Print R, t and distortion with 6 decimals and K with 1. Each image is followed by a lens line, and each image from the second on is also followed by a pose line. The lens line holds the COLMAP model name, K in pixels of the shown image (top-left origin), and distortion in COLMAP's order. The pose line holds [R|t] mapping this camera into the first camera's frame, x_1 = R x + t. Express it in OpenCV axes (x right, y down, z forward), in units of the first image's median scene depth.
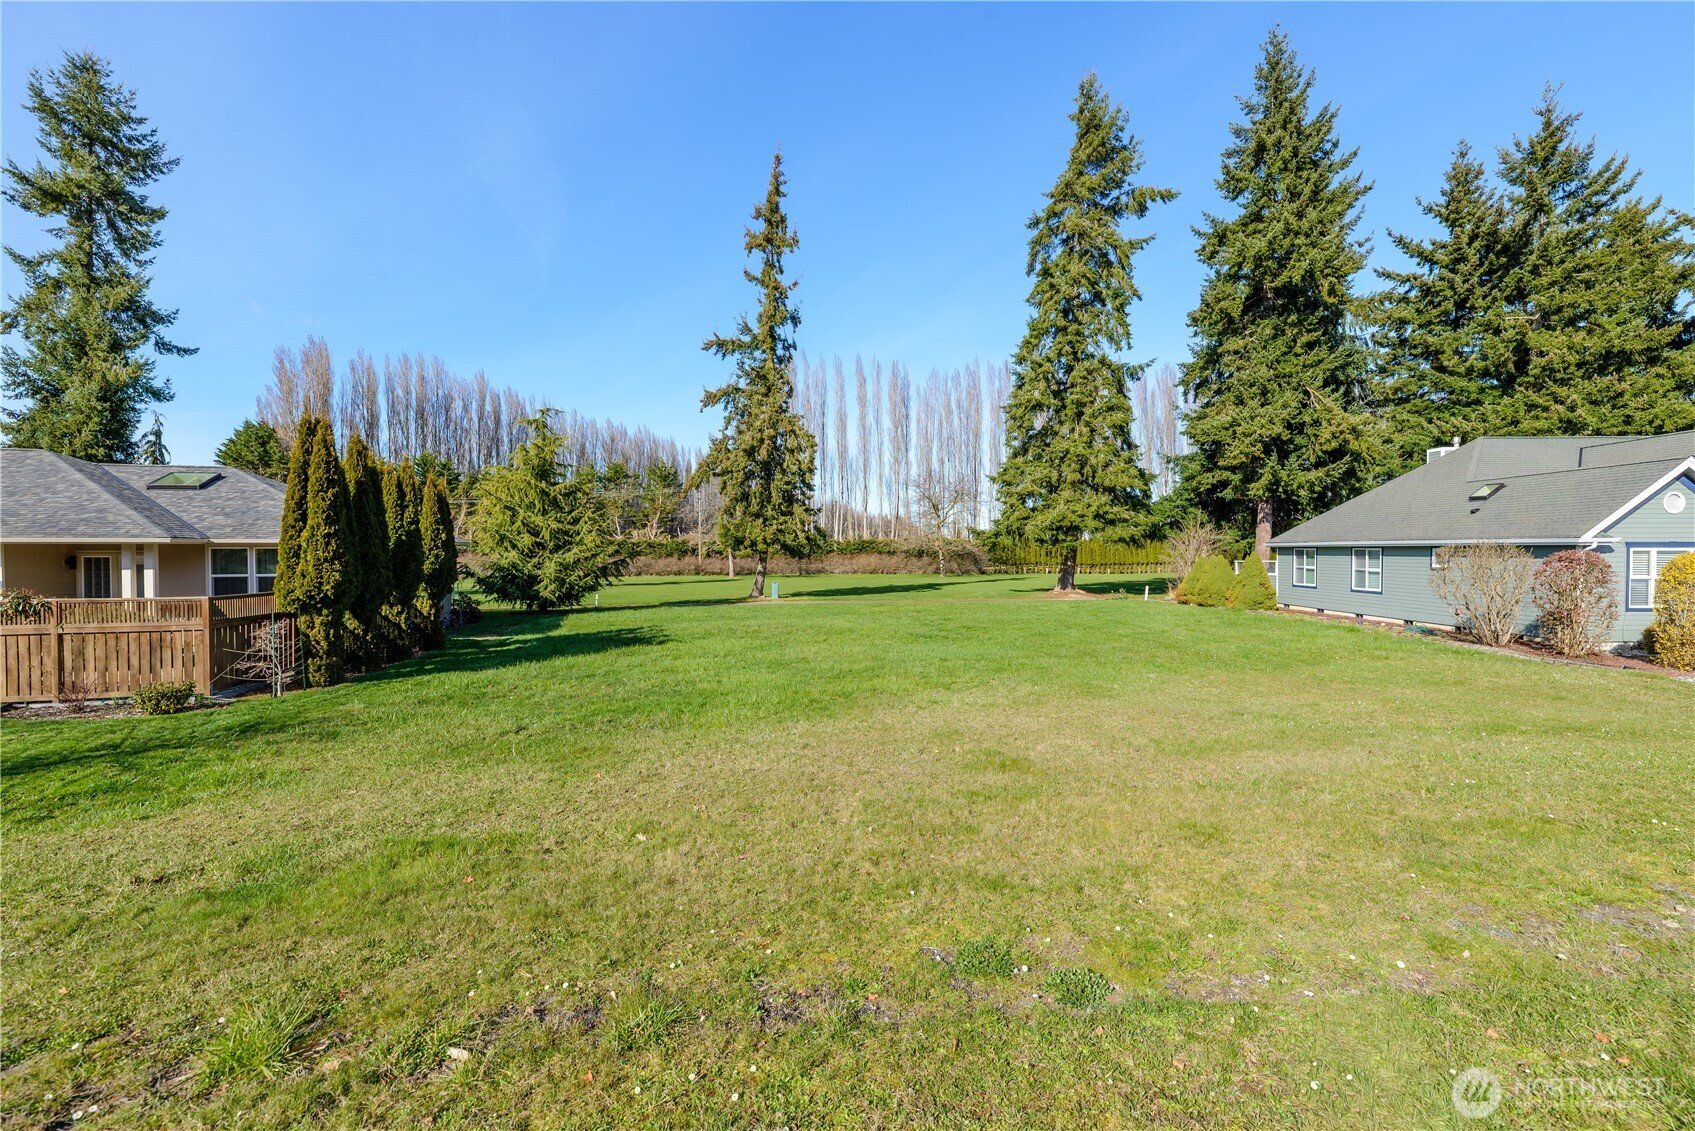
lens RADIAL K [[734.6, 0, 850.7], [0, 734.6, 555.3], [0, 0, 1]] dist [0.000213, 0.000438]
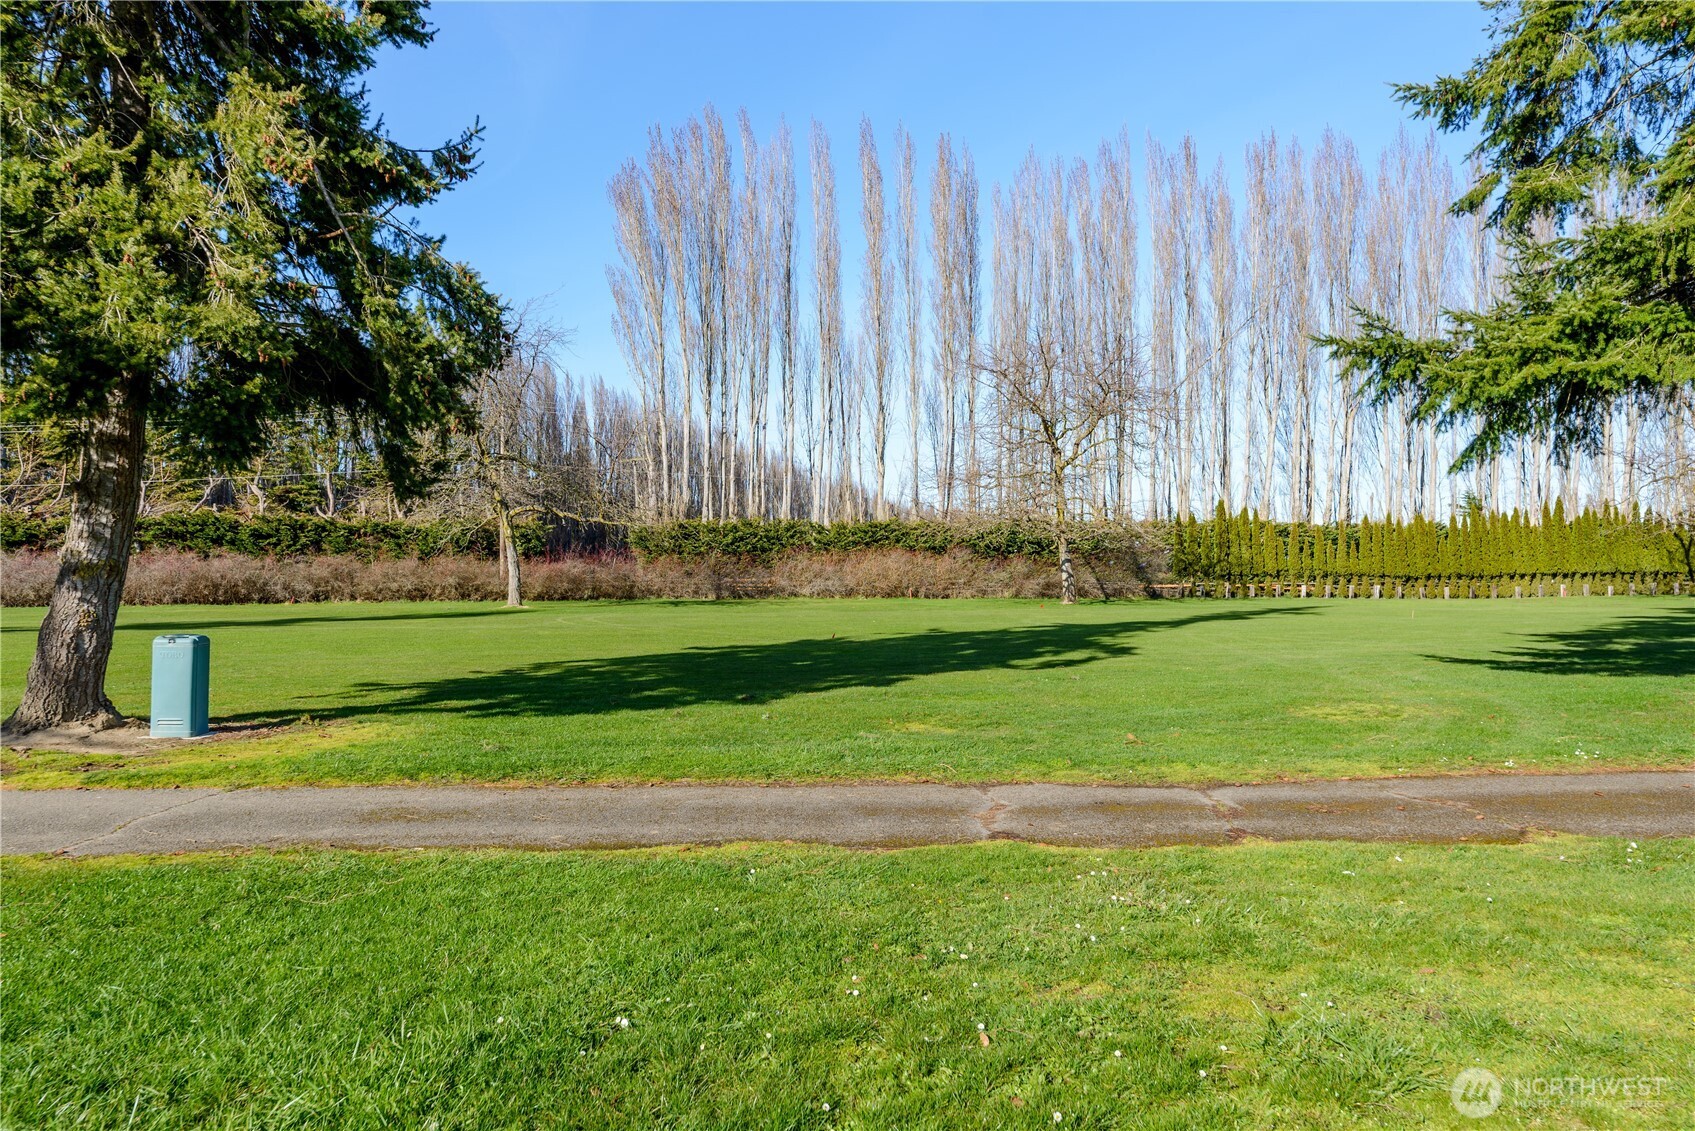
lens RADIAL K [[1101.6, 0, 849.2], [0, 1101.6, 566.1], [0, 0, 1]] dist [-0.001917, -0.000661]
pose [[0.999655, 0.000463, -0.026265, 0.024428], [-0.000635, 0.999978, -0.006574, 0.012935], [0.026262, 0.006588, 0.999633, 0.421742]]
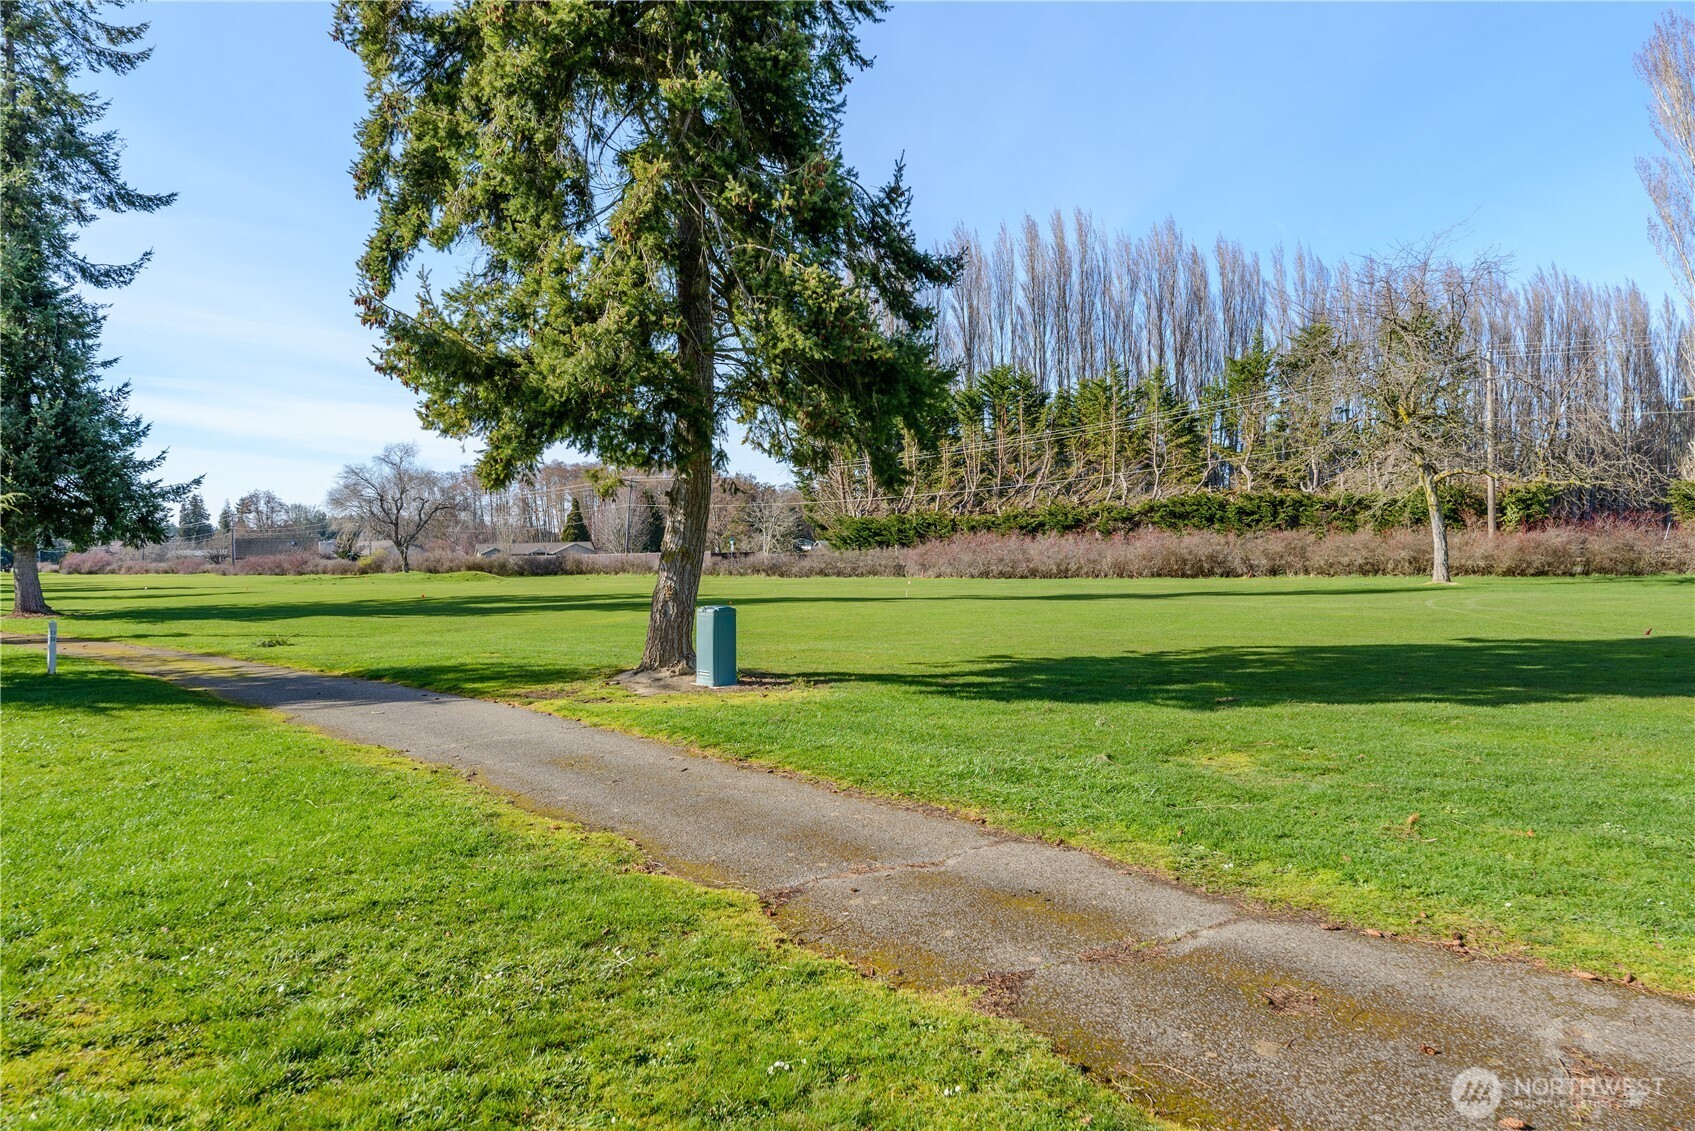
lens RADIAL K [[1101.6, 0, 849.2], [0, 1101.6, 566.1], [0, 0, 1]] dist [-0.001917, -0.000661]
pose [[0.581420, 0.000278, -0.813603, 0.087364], [0.015063, 0.999825, 0.011106, 0.012724], [0.813464, -0.018713, 0.581314, 0.469360]]
